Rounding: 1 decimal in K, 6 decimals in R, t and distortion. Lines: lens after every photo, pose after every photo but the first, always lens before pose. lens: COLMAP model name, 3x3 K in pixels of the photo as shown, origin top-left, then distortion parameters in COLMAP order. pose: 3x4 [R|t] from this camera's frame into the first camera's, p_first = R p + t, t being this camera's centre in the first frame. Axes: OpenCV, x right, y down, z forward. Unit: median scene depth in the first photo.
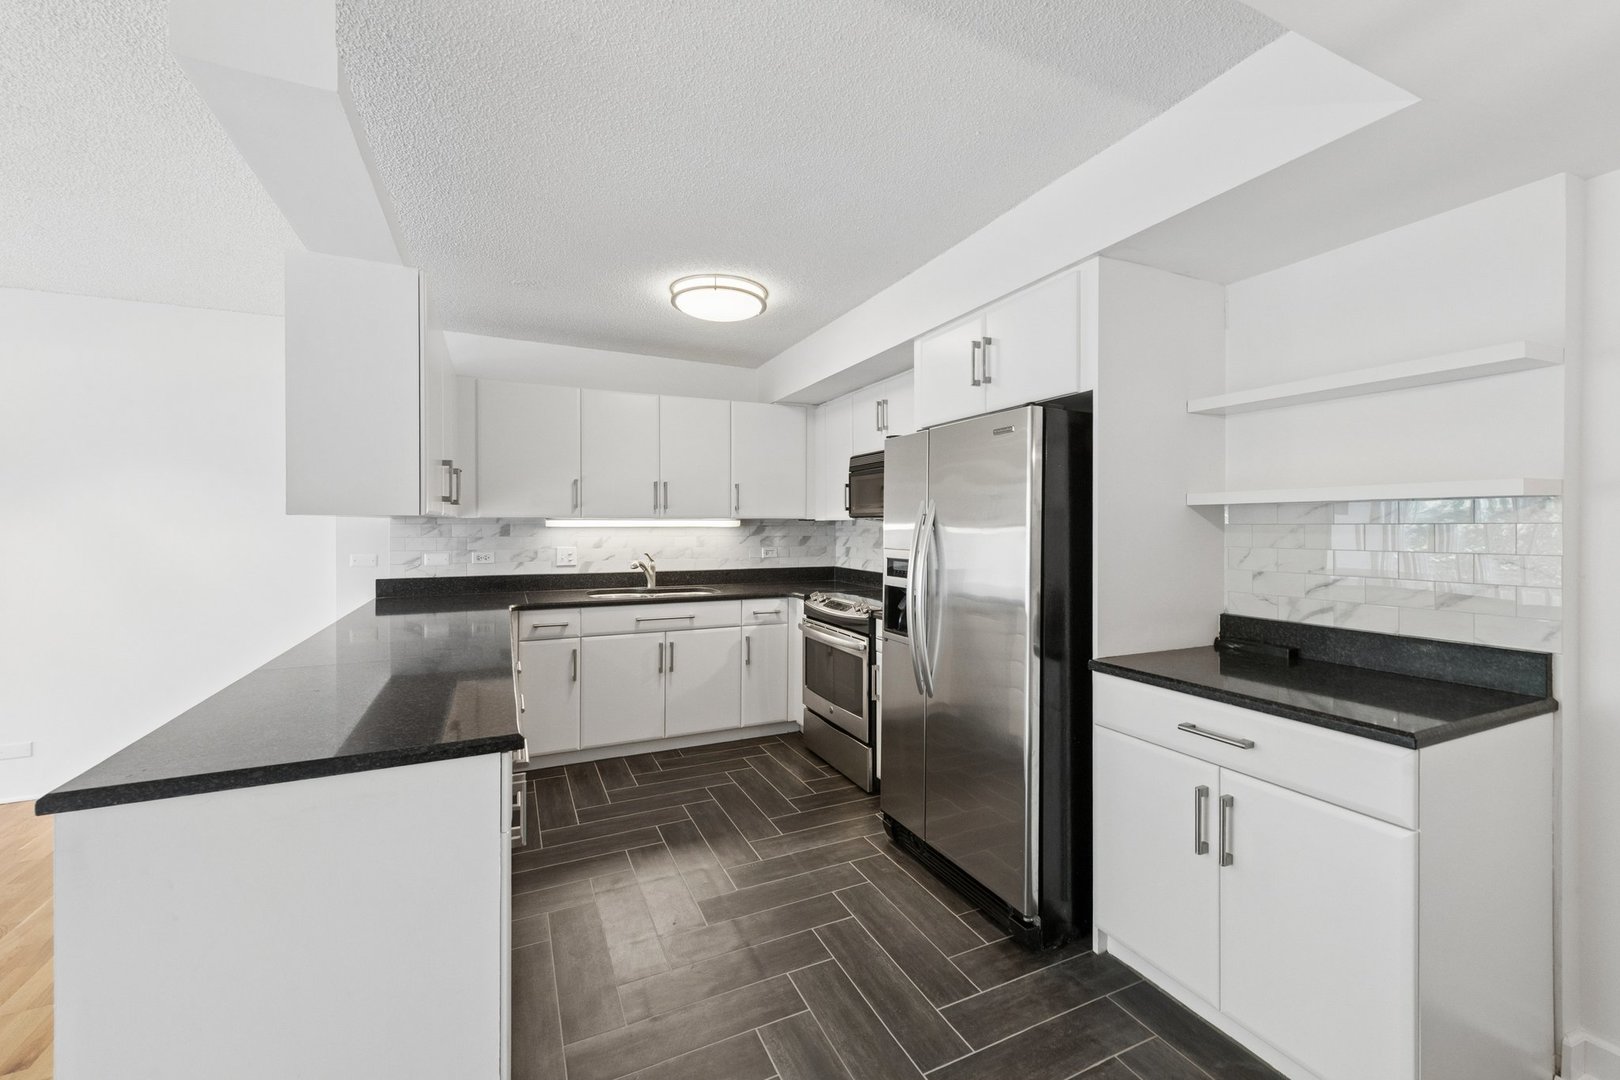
lens RADIAL K [[646.6, 0, 804.5], [0, 646.6, 532.9], [0, 0, 1]] dist [0.014824, -0.002894]
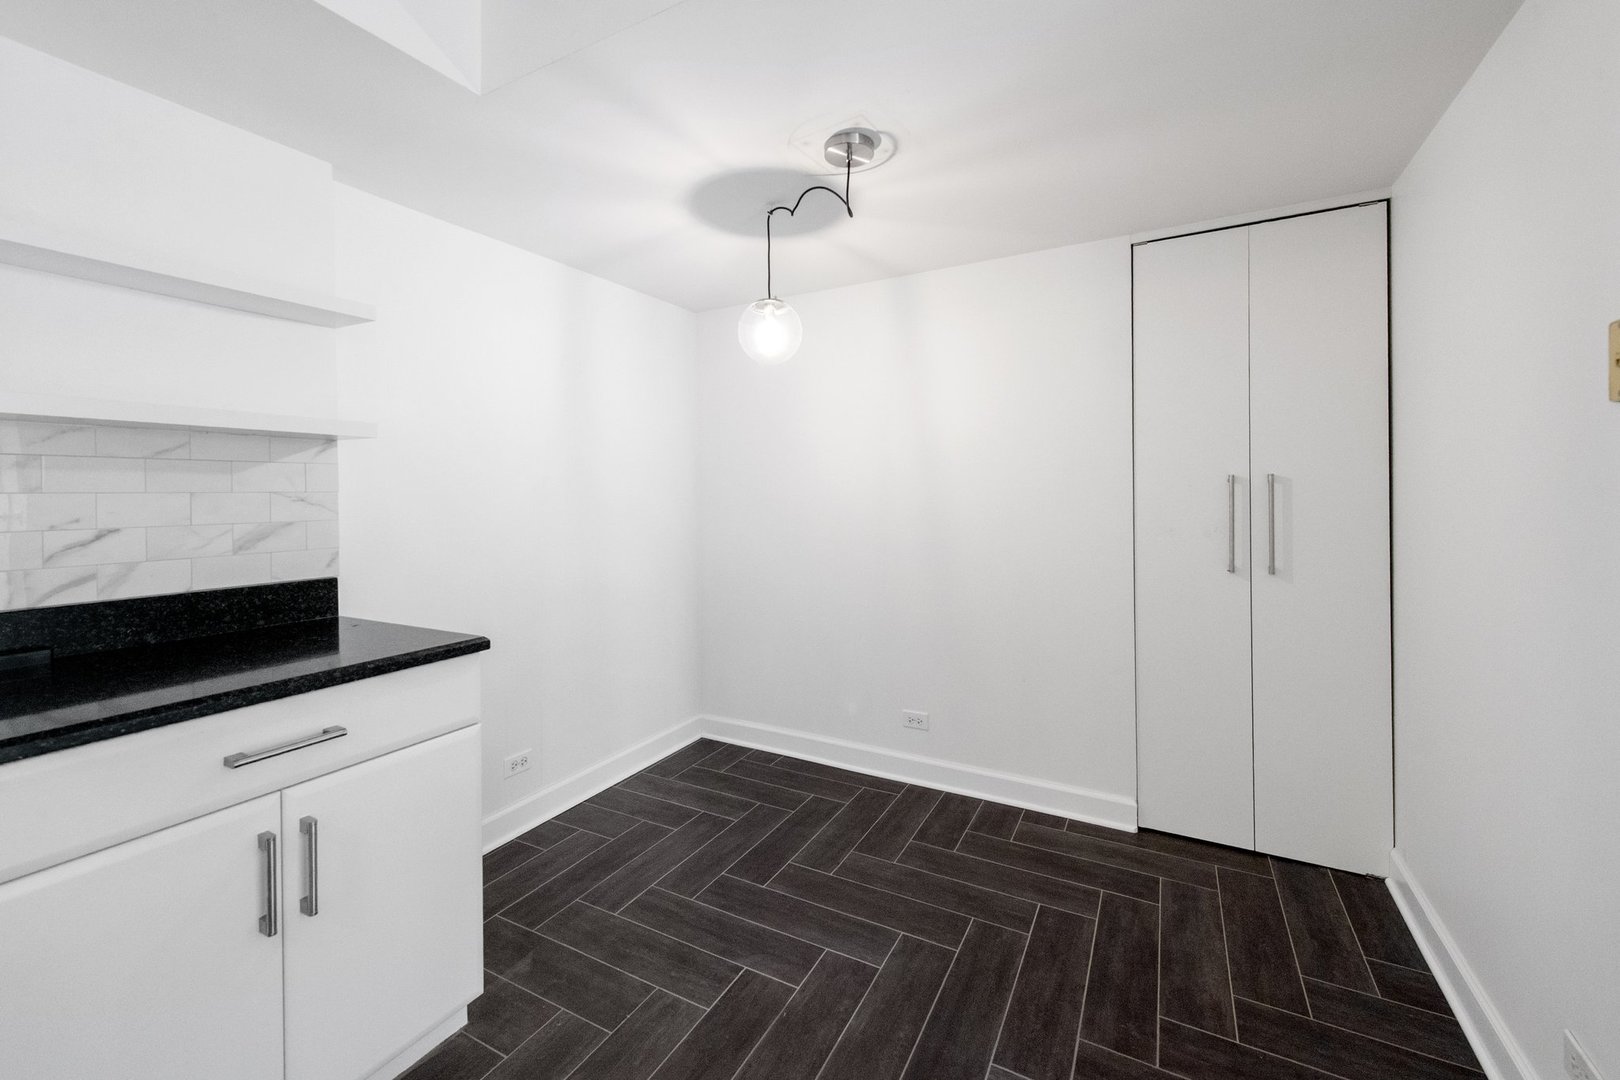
lens RADIAL K [[646.6, 0, 802.8], [0, 646.6, 491.1], [0, 0, 1]] dist [0.014824, -0.002894]
pose [[-0.571213, 0.000075, 0.820802, -0.219005], [0.011456, 0.999903, 0.007881, 0.027077], [-0.820722, 0.013905, -0.571159, 0.782310]]
